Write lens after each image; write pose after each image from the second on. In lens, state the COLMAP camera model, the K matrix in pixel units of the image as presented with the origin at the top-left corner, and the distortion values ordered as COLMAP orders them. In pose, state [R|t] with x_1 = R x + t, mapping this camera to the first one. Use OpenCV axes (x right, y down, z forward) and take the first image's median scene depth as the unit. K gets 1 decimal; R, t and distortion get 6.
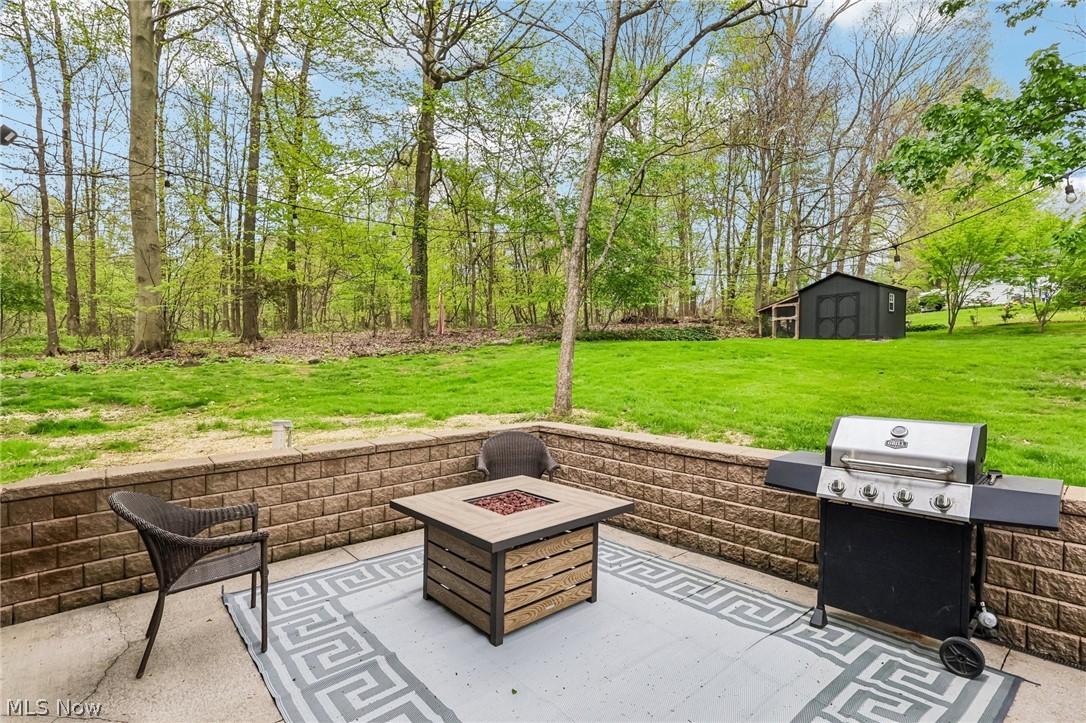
lens RADIAL K [[529.5, 0, 543.0], [0, 529.5, 361.5], [0, 0, 1]] dist [0.001358, 0.000234]
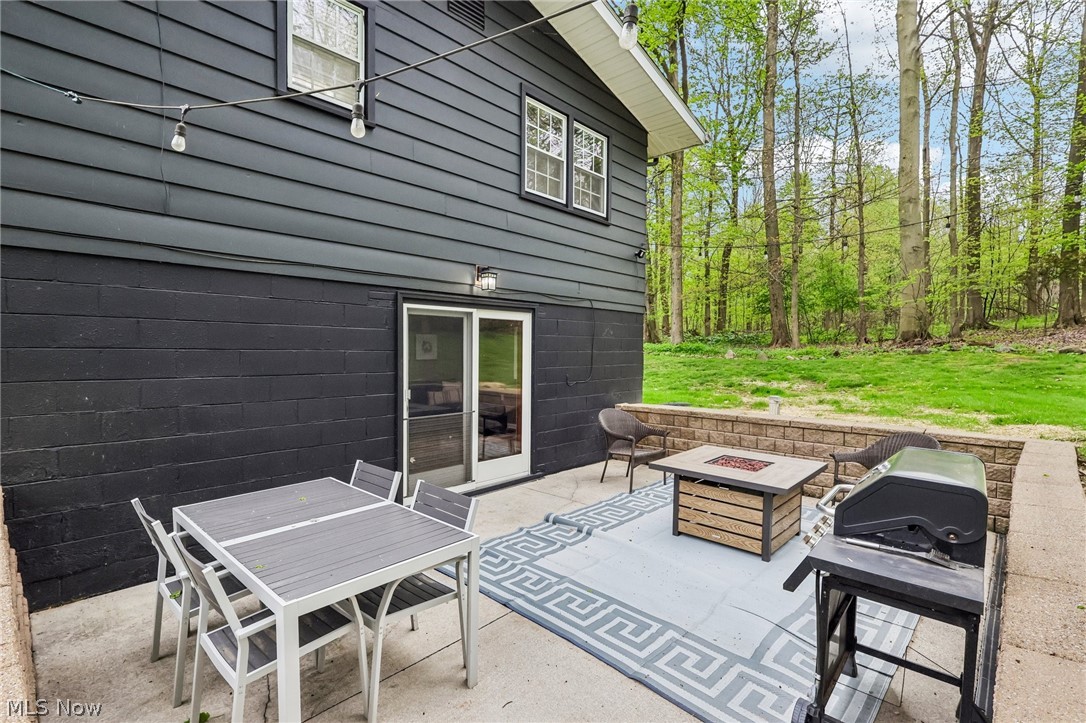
lens RADIAL K [[529.5, 0, 543.0], [0, 529.5, 361.5], [0, 0, 1]] dist [0.001358, 0.000234]
pose [[0.098439, 0.040609, -0.994314, 1.071432], [-0.012911, 0.999135, 0.039528, -0.033817], [0.995059, 0.008947, 0.098878, 0.329820]]
